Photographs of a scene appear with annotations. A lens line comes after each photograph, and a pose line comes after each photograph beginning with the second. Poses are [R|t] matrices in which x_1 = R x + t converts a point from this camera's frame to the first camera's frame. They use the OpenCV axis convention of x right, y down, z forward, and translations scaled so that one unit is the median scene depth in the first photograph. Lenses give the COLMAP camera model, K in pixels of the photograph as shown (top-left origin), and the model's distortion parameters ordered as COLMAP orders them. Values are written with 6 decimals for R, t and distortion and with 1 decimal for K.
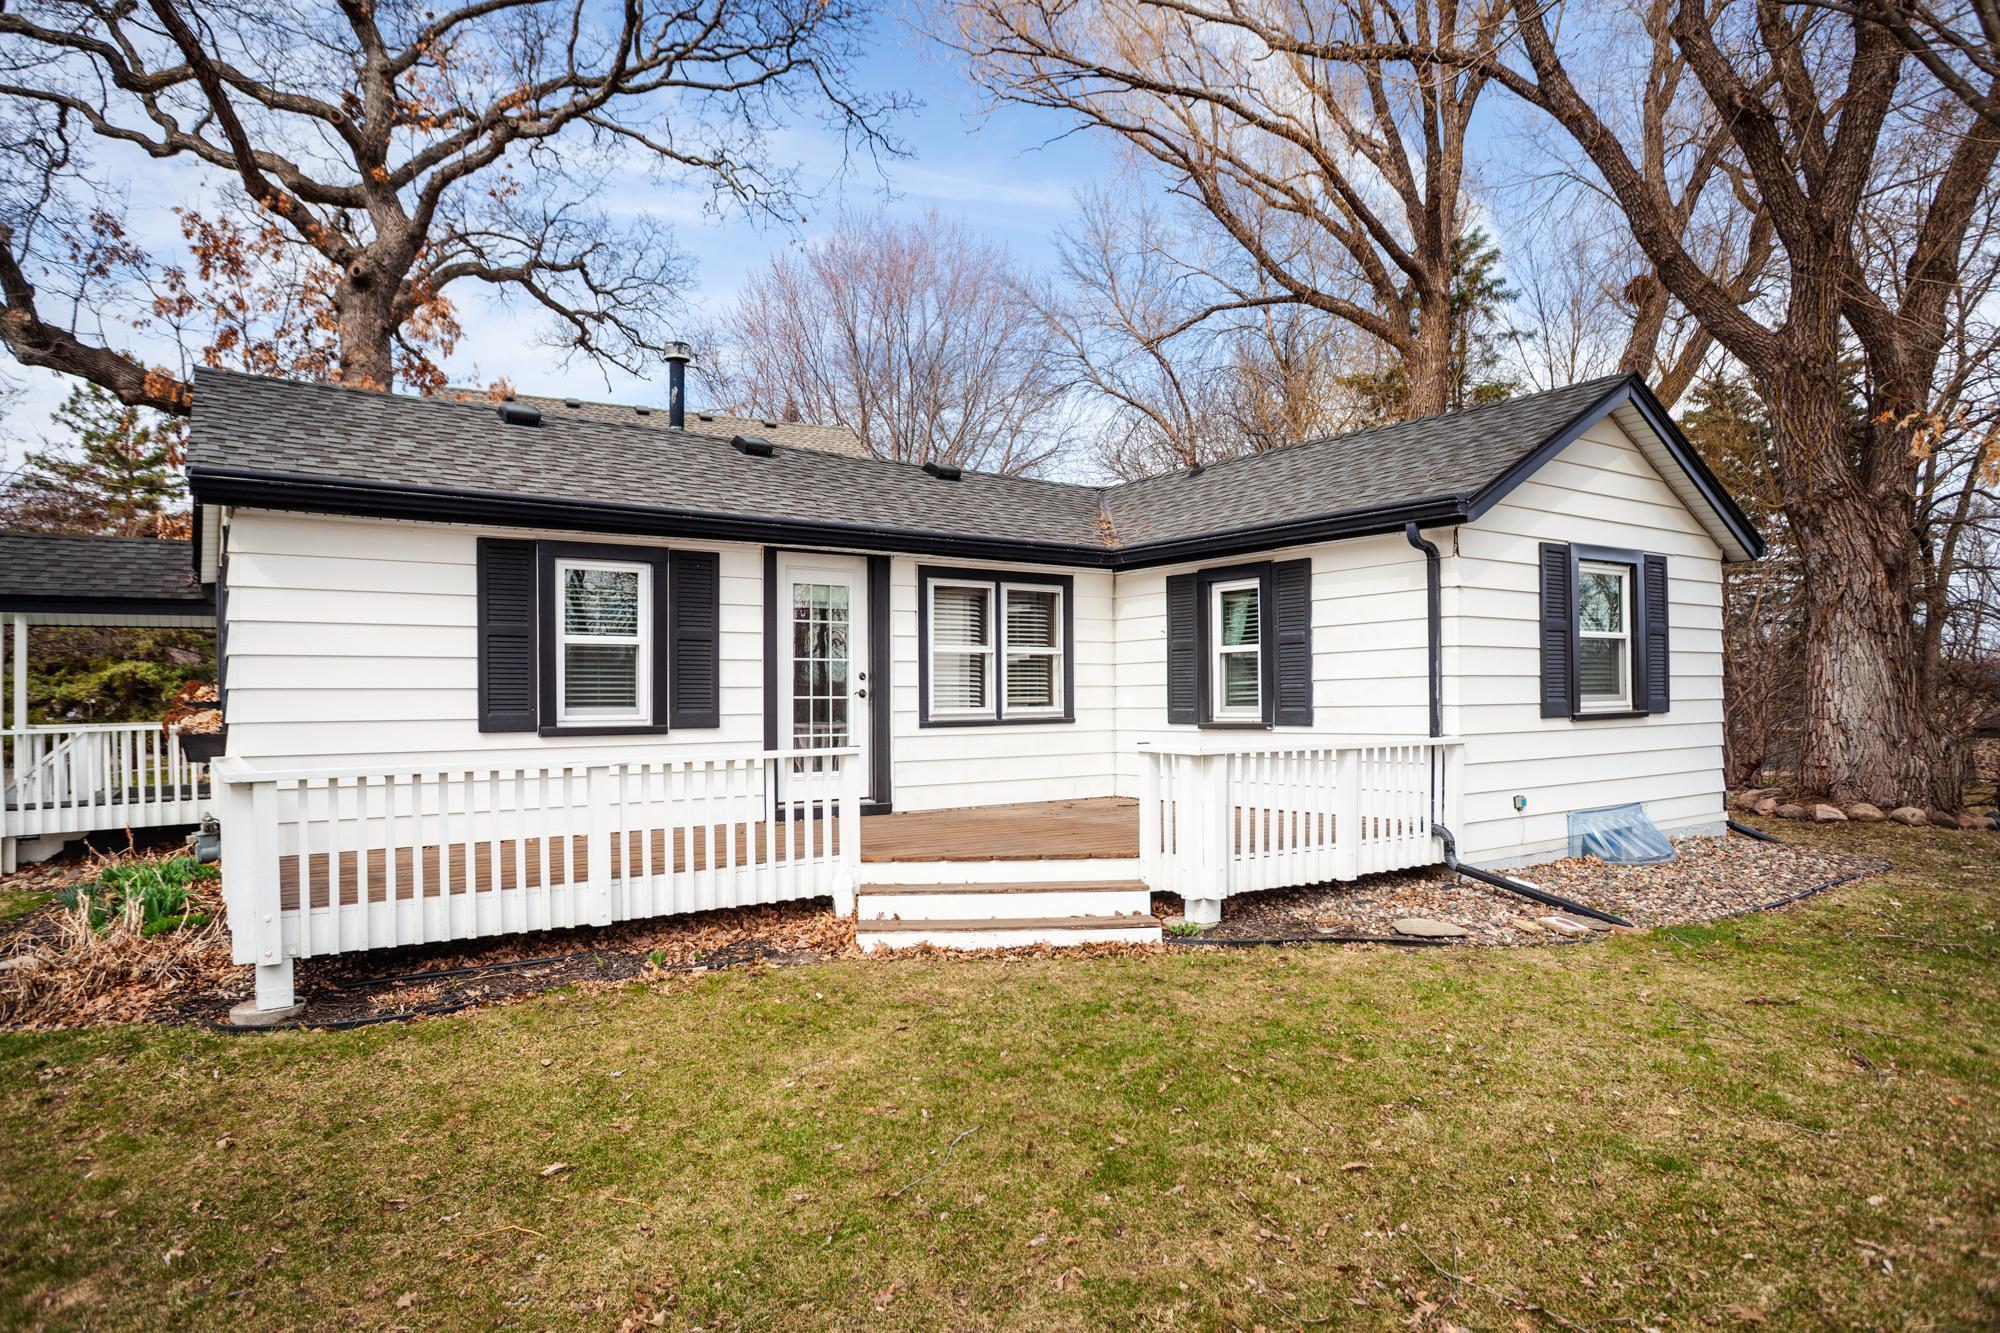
lens RADIAL K [[1162.4, 0, 1013.5], [0, 1162.4, 685.4], [0, 0, 1]] dist [-0.048063, 0.033805]
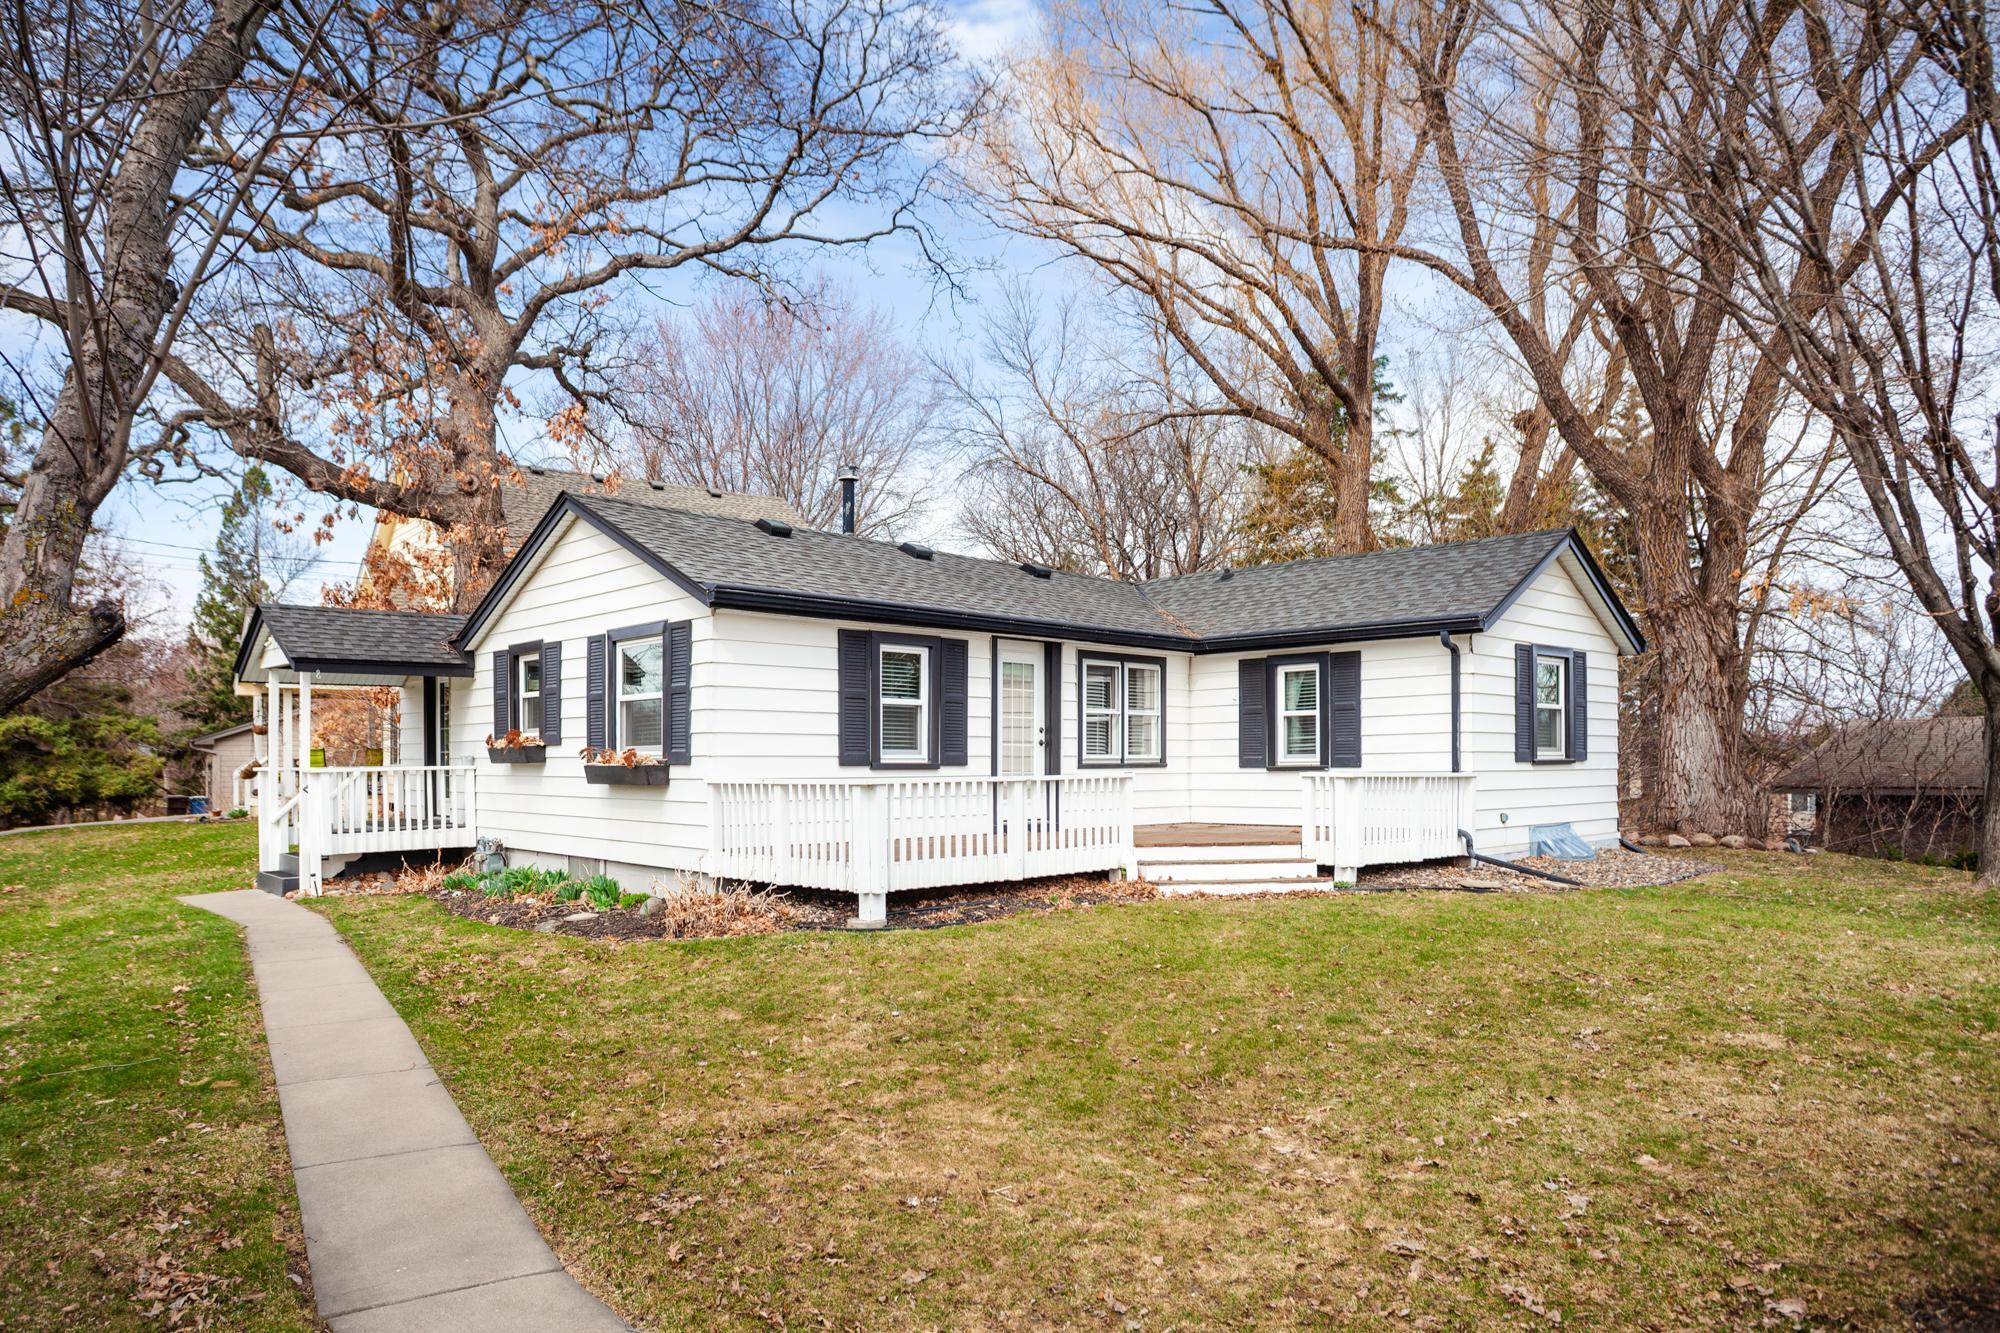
lens RADIAL K [[1280.9, 0, 937.9], [0, 1280.9, 761.2], [0, 0, 1]] dist [-0.050996, 0.031484]
pose [[0.992807, 0.006318, 0.119563, -0.428585], [-0.007000, 0.999962, 0.005279, 0.021617], [-0.119525, -0.006078, 0.992813, -0.480761]]
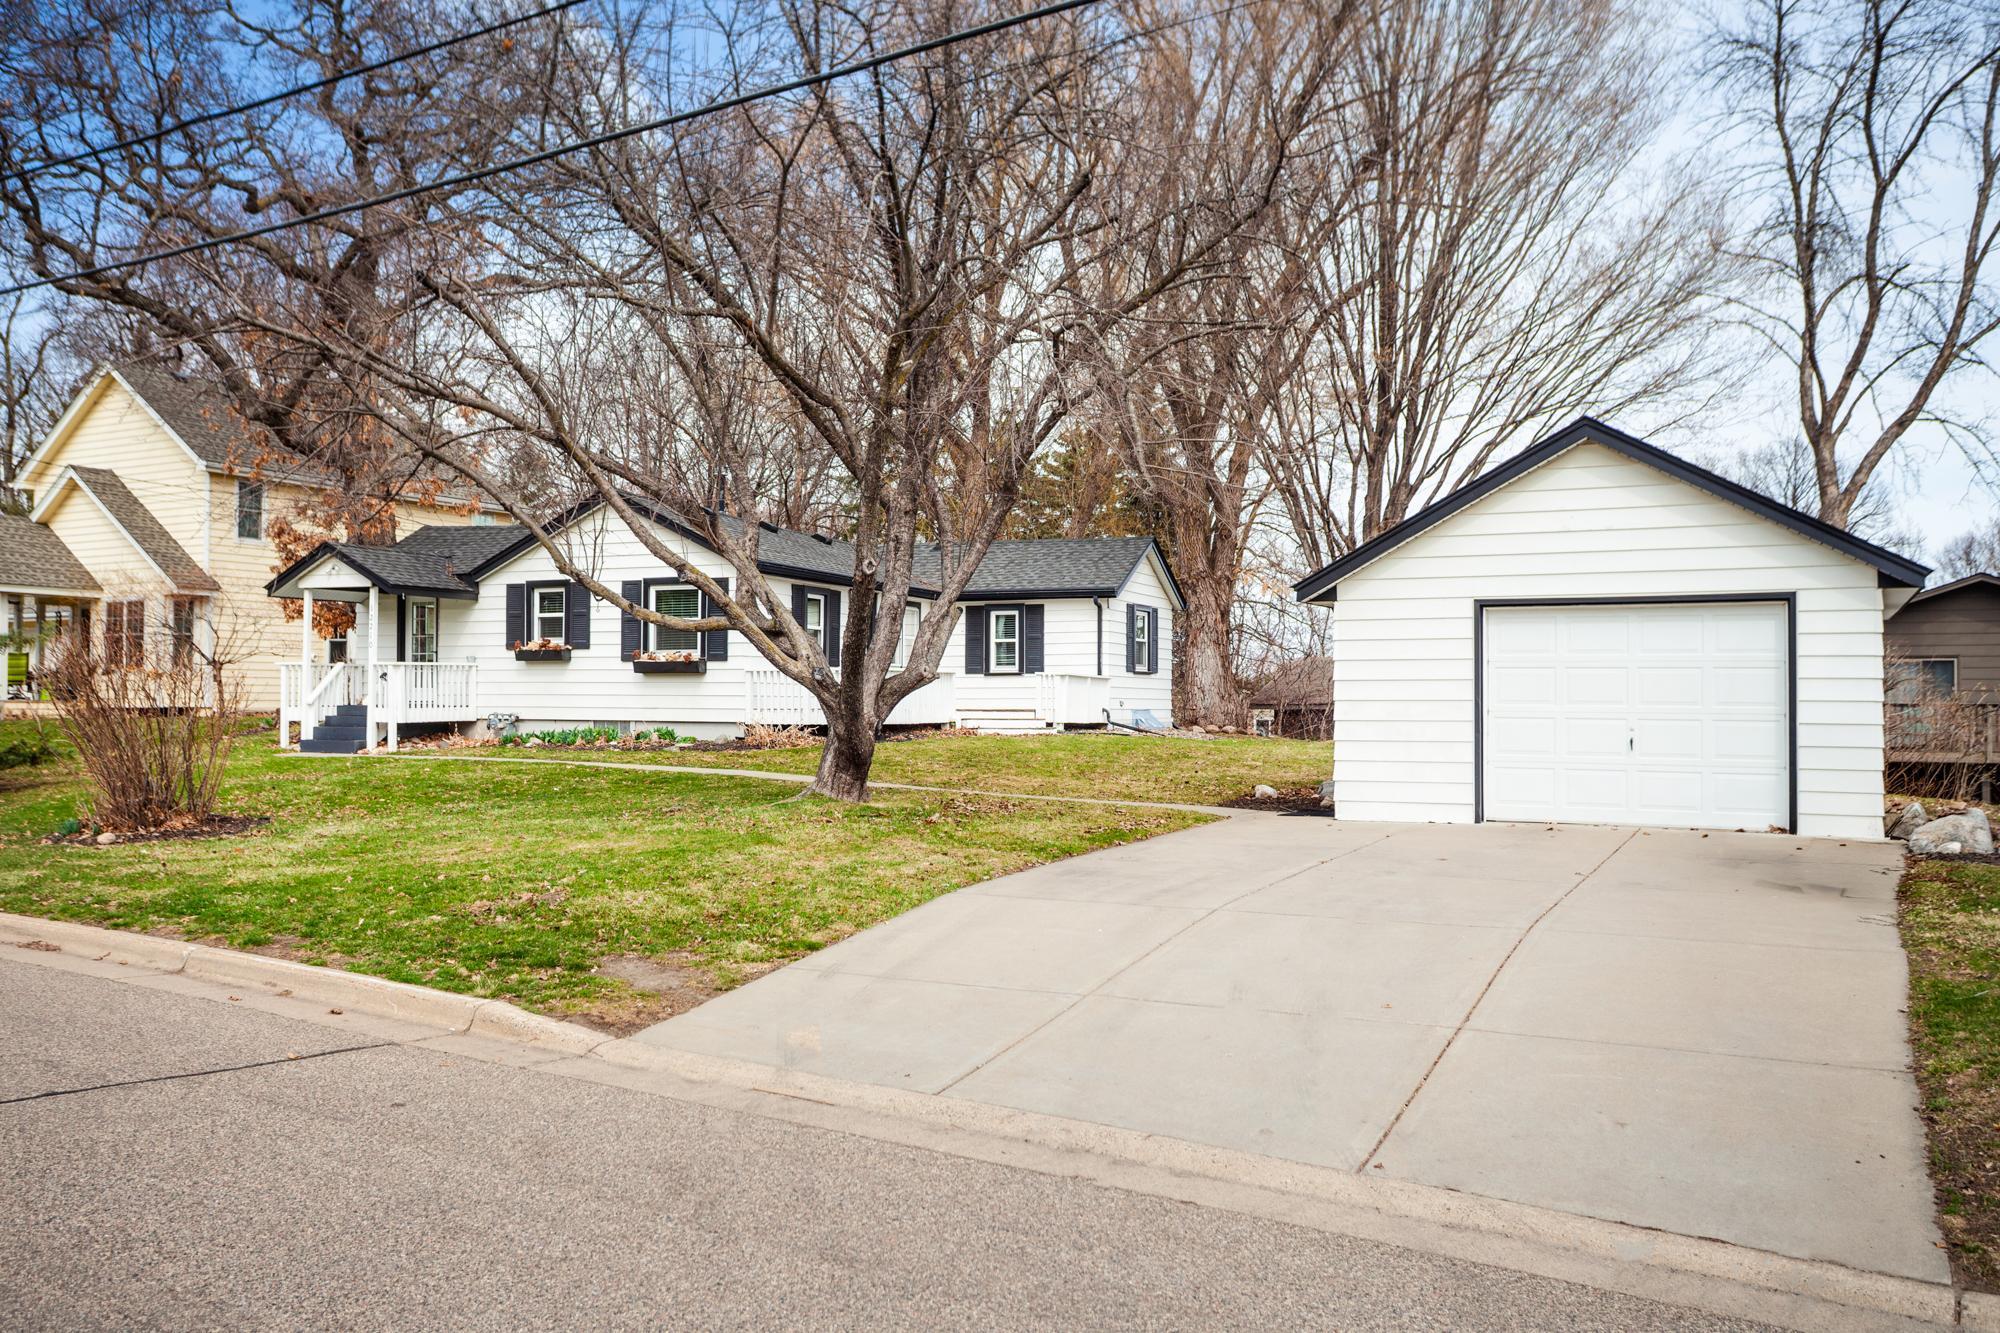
lens RADIAL K [[1702.5, 0, 1000.0], [0, 1702.5, 666.5], [0, 0, 1]] dist [-0.086646, 0.001129]
pose [[0.843128, 0.027686, 0.537000, -1.636318], [-0.017938, 0.999566, -0.023371, 0.099535], [-0.537414, 0.010072, 0.843259, -1.844720]]
